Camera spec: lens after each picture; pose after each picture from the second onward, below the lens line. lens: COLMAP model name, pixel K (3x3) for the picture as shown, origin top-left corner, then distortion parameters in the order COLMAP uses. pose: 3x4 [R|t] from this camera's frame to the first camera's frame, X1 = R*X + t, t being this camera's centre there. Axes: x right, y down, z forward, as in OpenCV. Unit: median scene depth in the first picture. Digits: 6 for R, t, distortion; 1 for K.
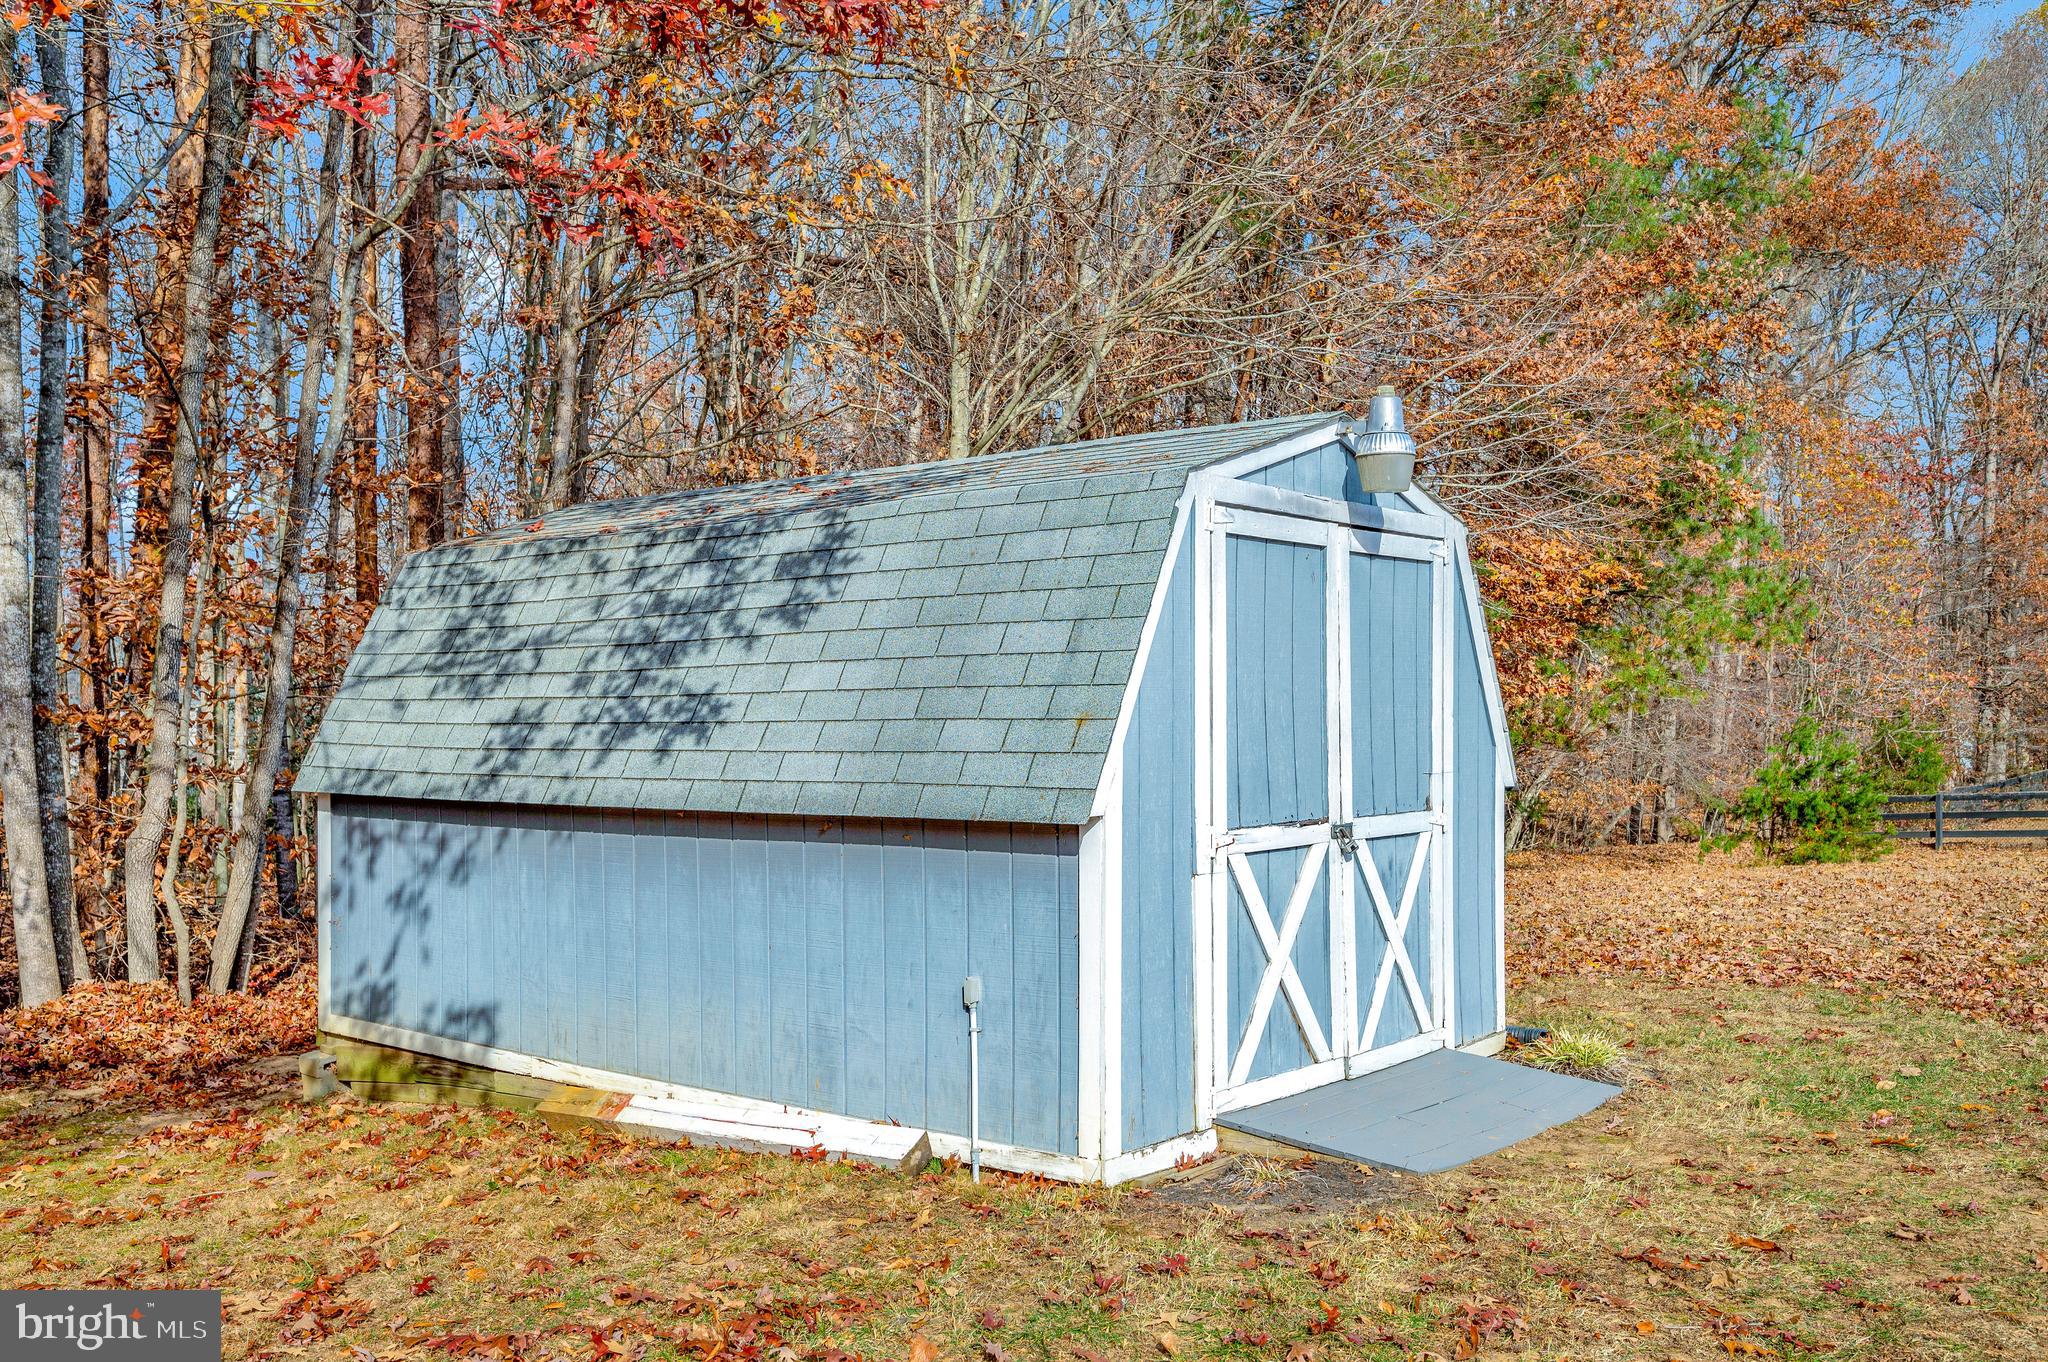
lens RADIAL K [[1810.4, 0, 1024.0], [0, 1810.4, 681.0], [0, 0, 1]] dist [-0.001014, -0.000393]
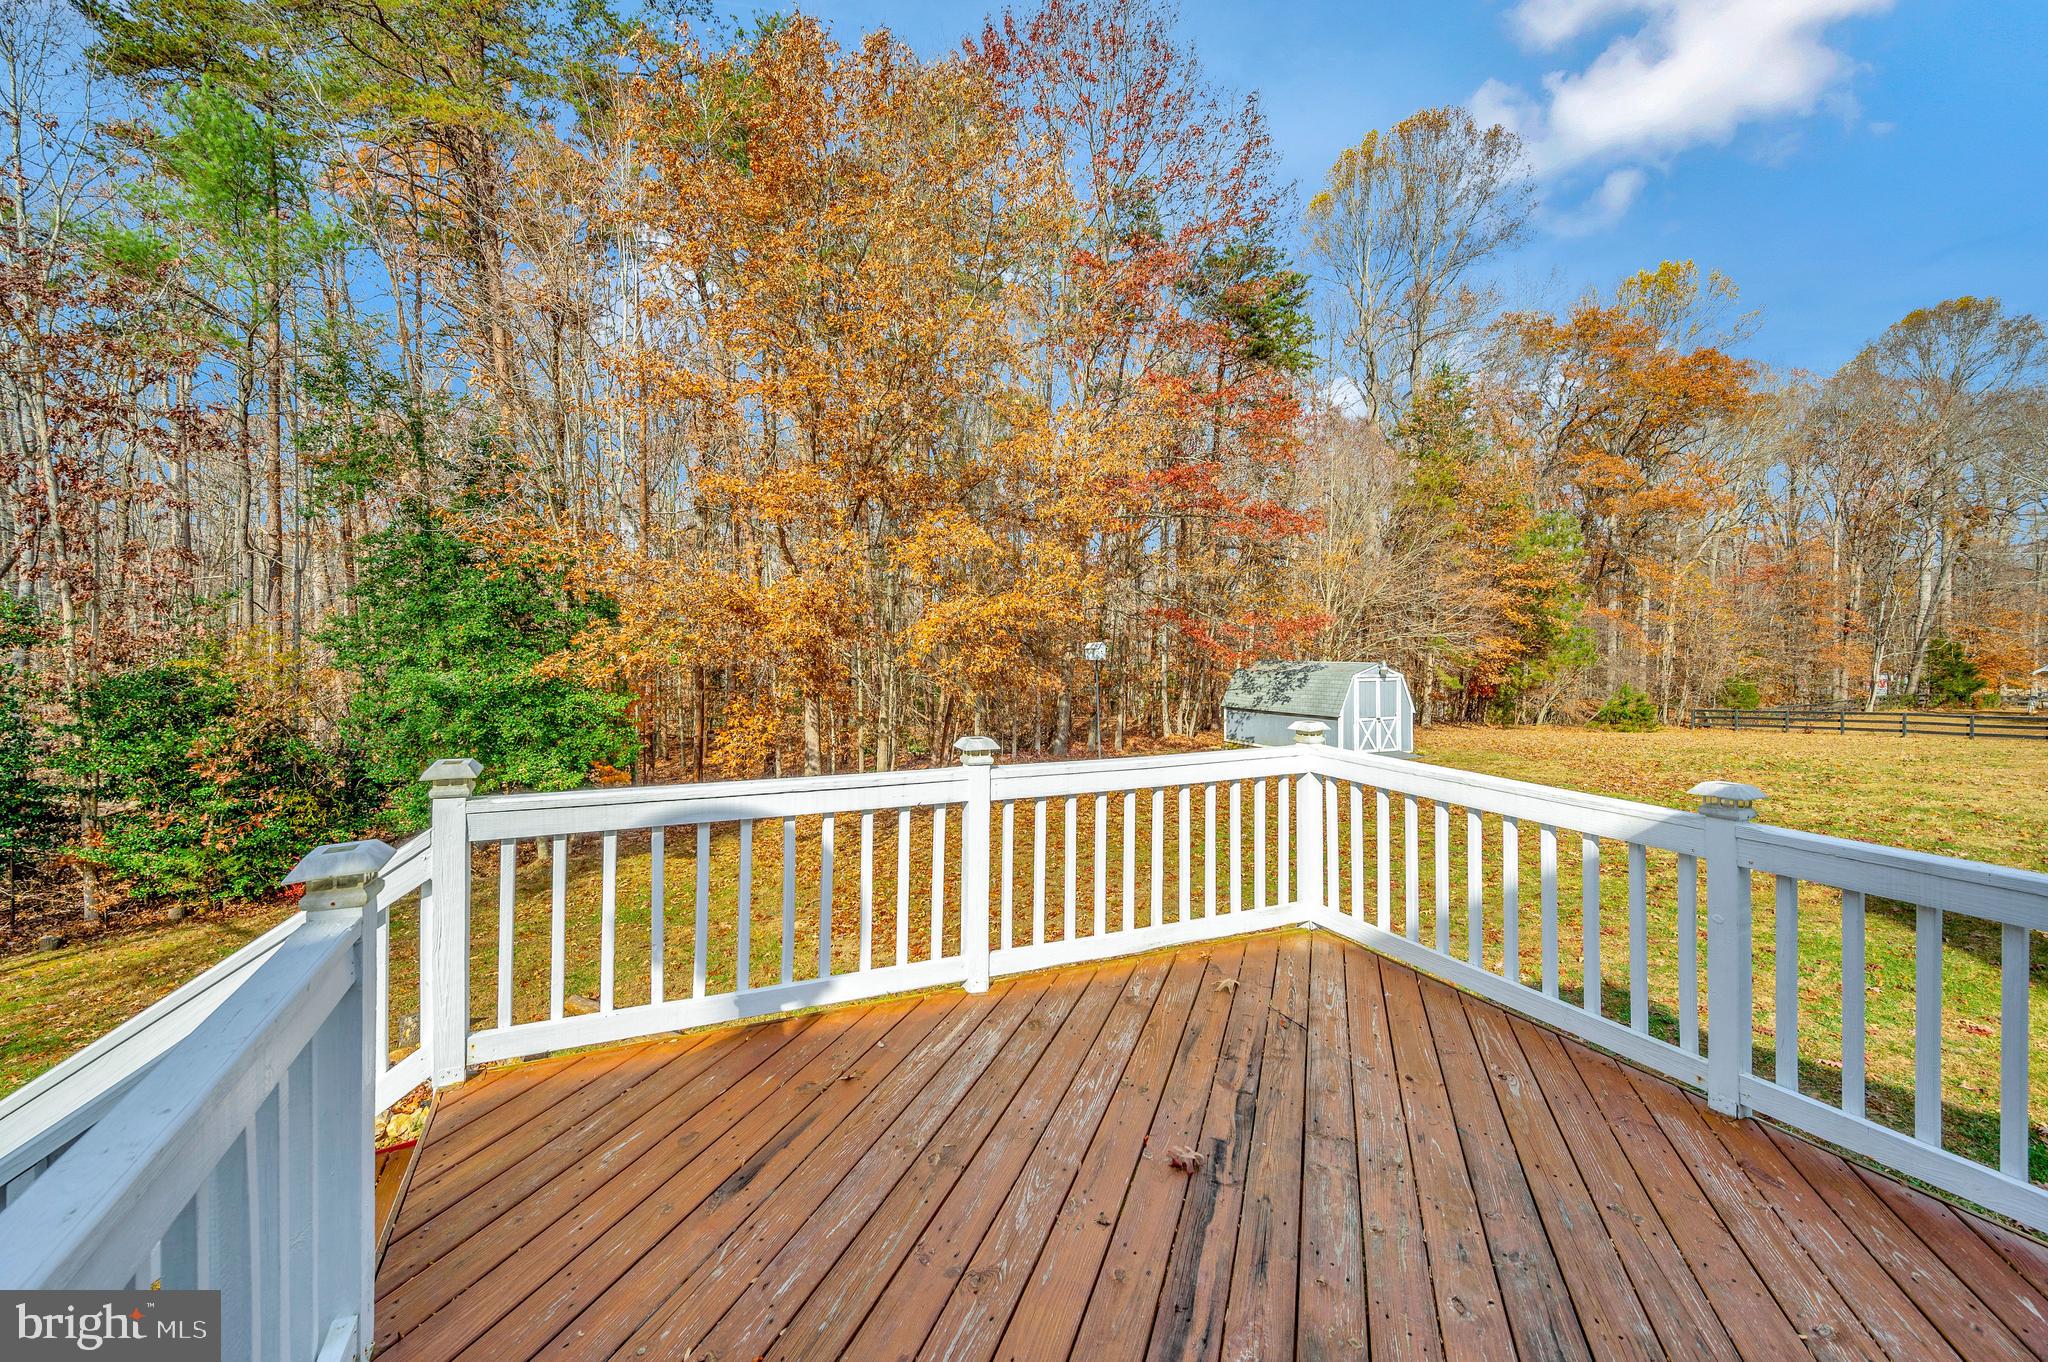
lens RADIAL K [[841.1, 0, 1011.8], [0, 841.1, 625.4], [0, 0, 1]] dist [0.005470, -0.000191]
pose [[0.920840, 0.001590, -0.389938, 0.140285], [-0.002379, 0.999996, -0.001541, -0.298804], [0.389933, 0.002347, 0.920840, -2.834754]]
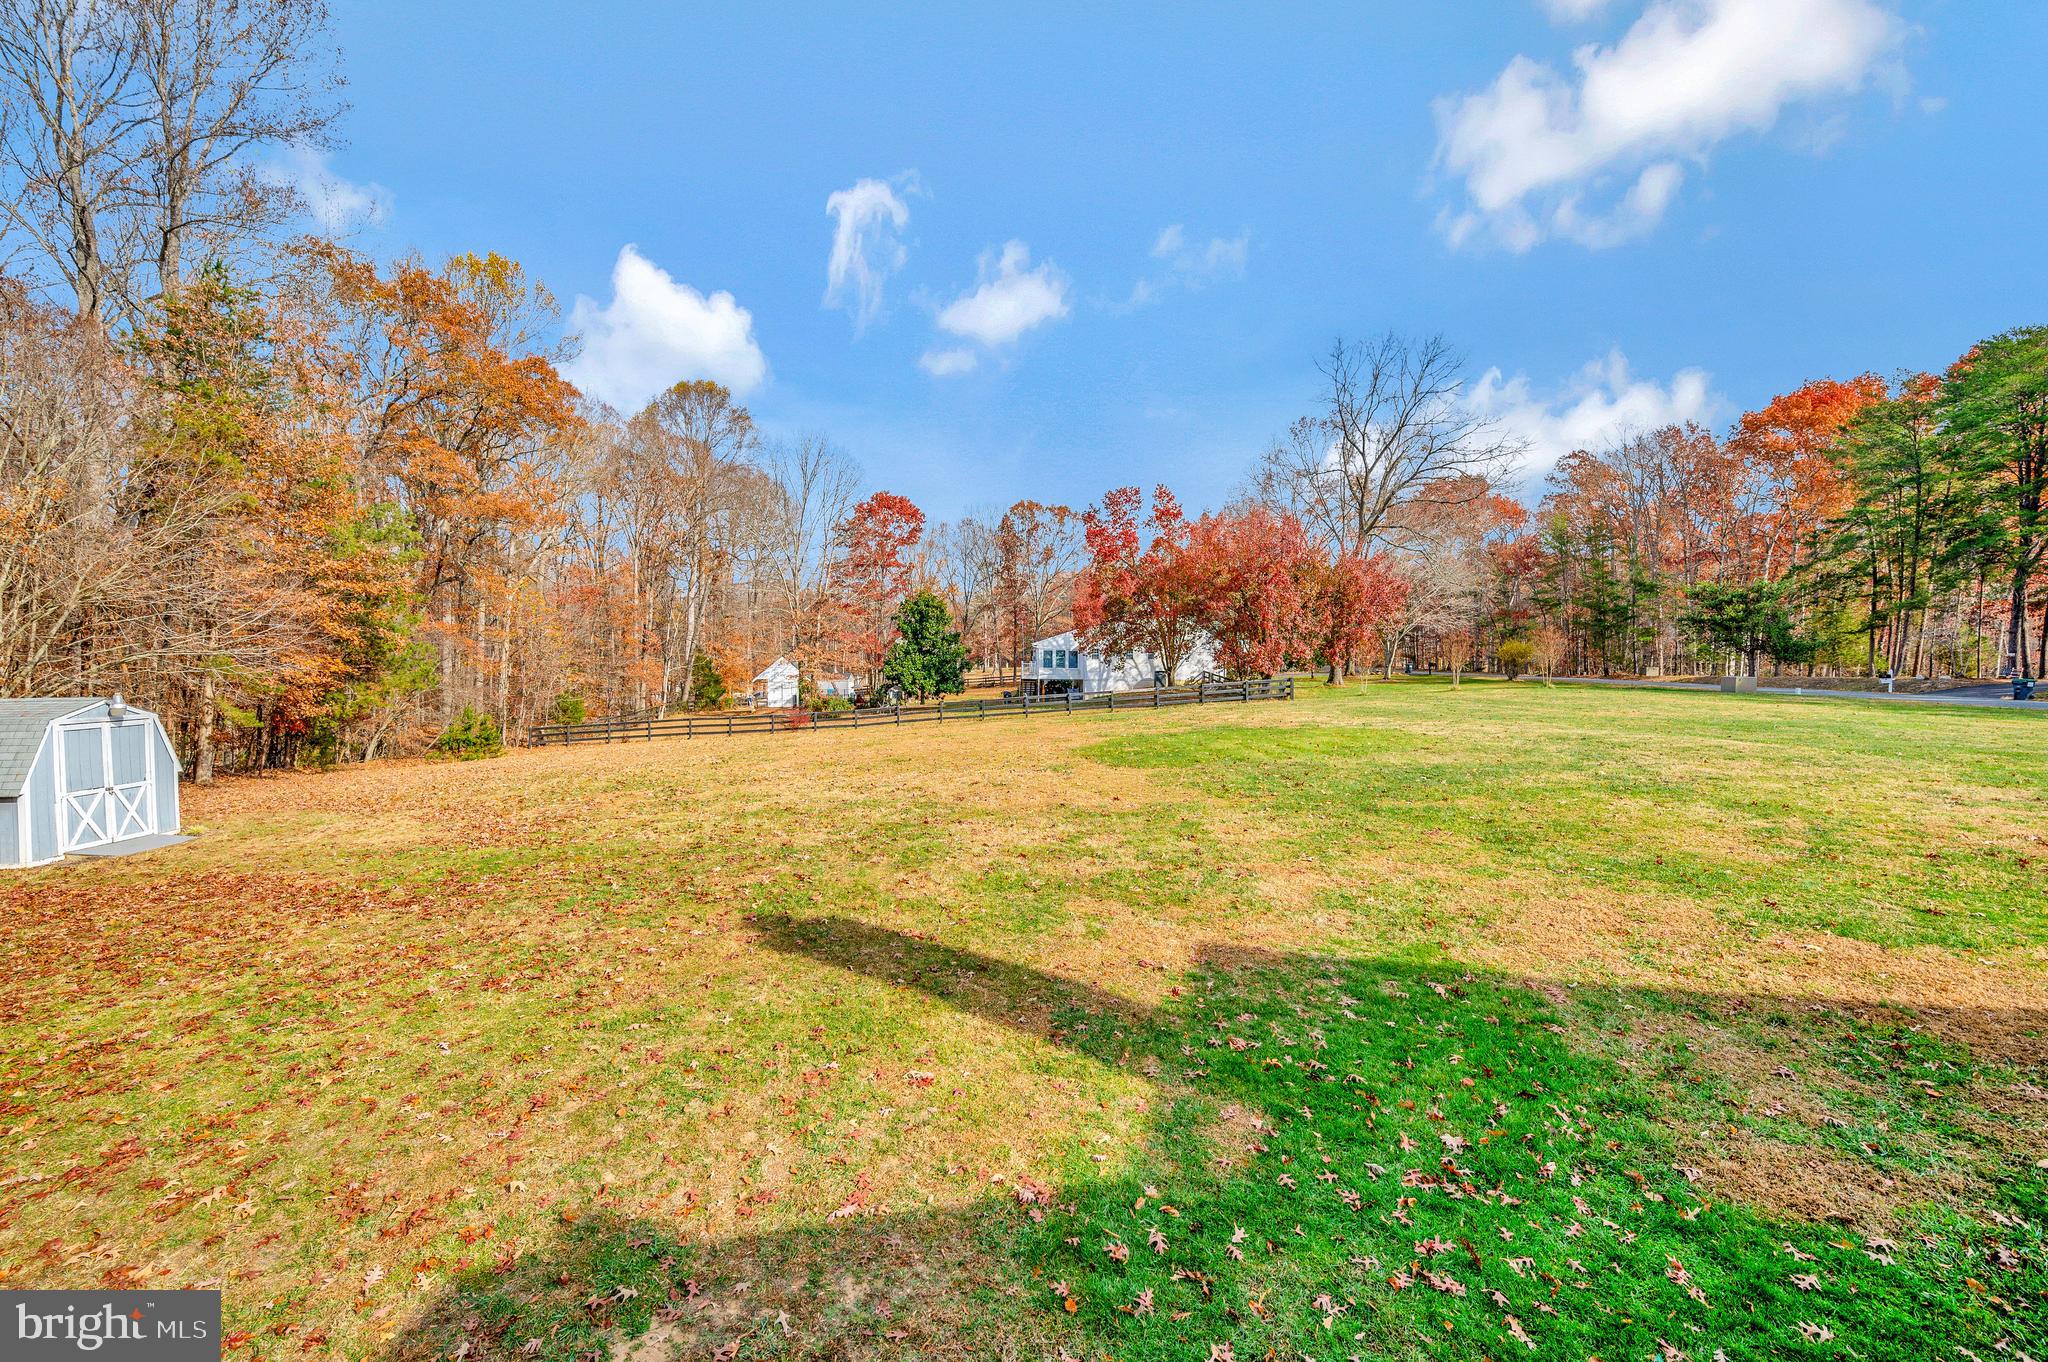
lens RADIAL K [[926.3, 0, 1032.1], [0, 926.3, 692.5], [0, 0, 1]] dist [-0.000768, -0.000259]
pose [[0.705635, -0.024370, 0.708157, 0.175111], [-0.010455, 0.998942, 0.044794, -0.295641], [-0.708499, -0.039012, 0.704633, -2.338197]]
